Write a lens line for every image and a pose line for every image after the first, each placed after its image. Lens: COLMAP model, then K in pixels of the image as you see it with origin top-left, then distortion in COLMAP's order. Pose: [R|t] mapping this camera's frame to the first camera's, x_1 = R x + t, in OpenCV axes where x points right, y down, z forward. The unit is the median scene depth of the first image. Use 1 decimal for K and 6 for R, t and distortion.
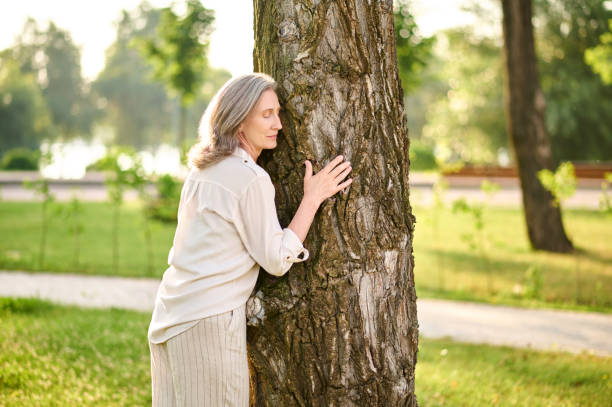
lens RADIAL K [[1478.7, 0, 306.0], [0, 1478.7, 203.5], [0, 0, 1]] dist [0.002391, 0.529380]
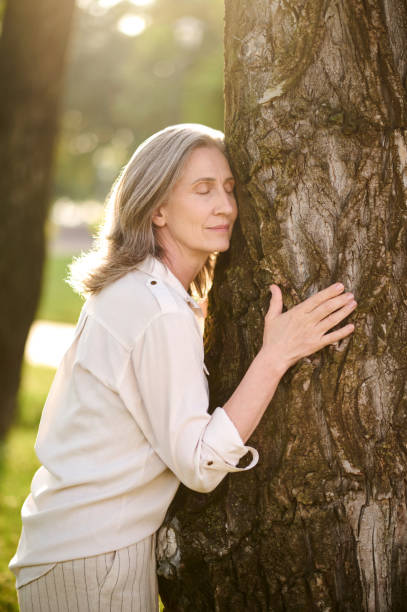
lens RADIAL K [[1478.7, 0, 203.5], [0, 1478.7, 306.0], [0, 0, 1]] dist [0.002391, 0.529380]
pose [[0.942421, 0.049078, -0.330807, 0.157014], [-0.042859, 0.998741, 0.026073, -0.034735], [0.331670, -0.010393, 0.943338, 0.473496]]
